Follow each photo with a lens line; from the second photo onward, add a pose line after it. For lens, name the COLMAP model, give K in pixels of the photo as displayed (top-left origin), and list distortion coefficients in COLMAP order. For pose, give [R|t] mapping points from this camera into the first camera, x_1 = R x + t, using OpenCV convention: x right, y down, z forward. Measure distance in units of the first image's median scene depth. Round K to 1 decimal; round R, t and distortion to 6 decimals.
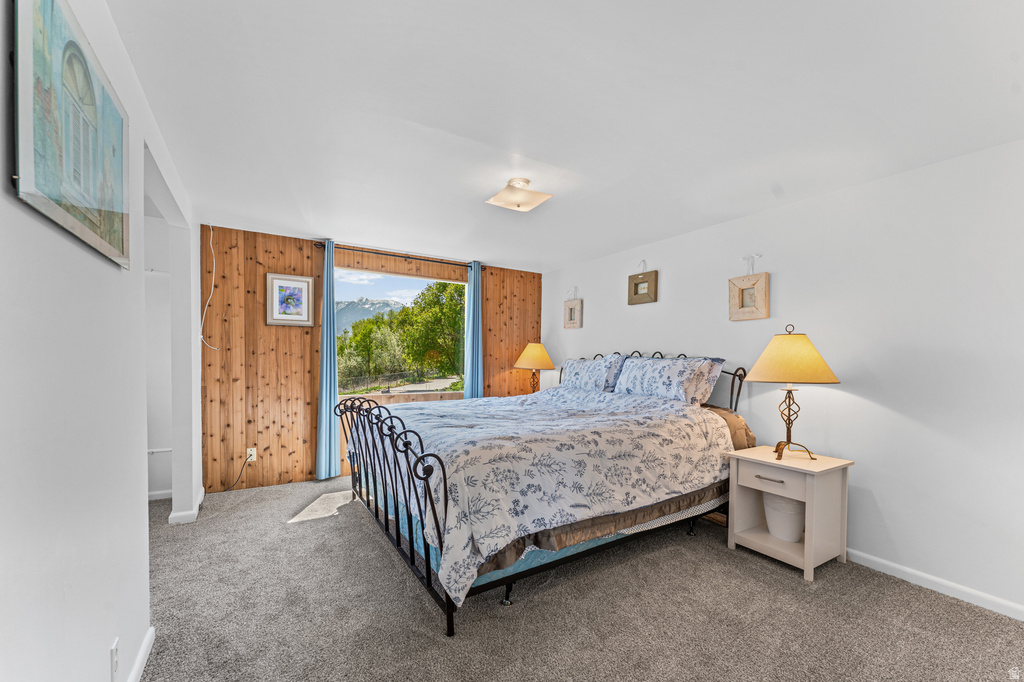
lens RADIAL K [[410.6, 0, 522.6], [0, 410.6, 366.6], [0, 0, 1]] dist [-0.001858, -0.000392]
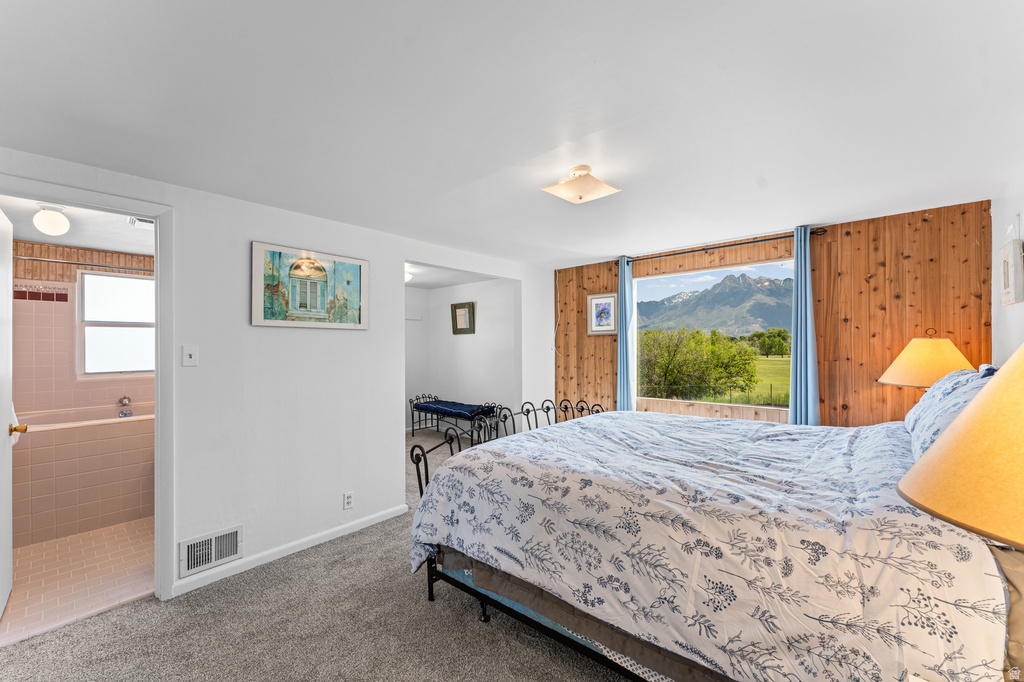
lens RADIAL K [[410.6, 0, 516.3], [0, 410.6, 343.8], [0, 0, 1]] dist [-0.001858, -0.000392]
pose [[0.289238, -0.026655, -0.956886, 0.548860], [-0.009836, 0.999477, -0.030814, -0.037614], [0.957207, 0.018325, 0.288825, 0.439573]]
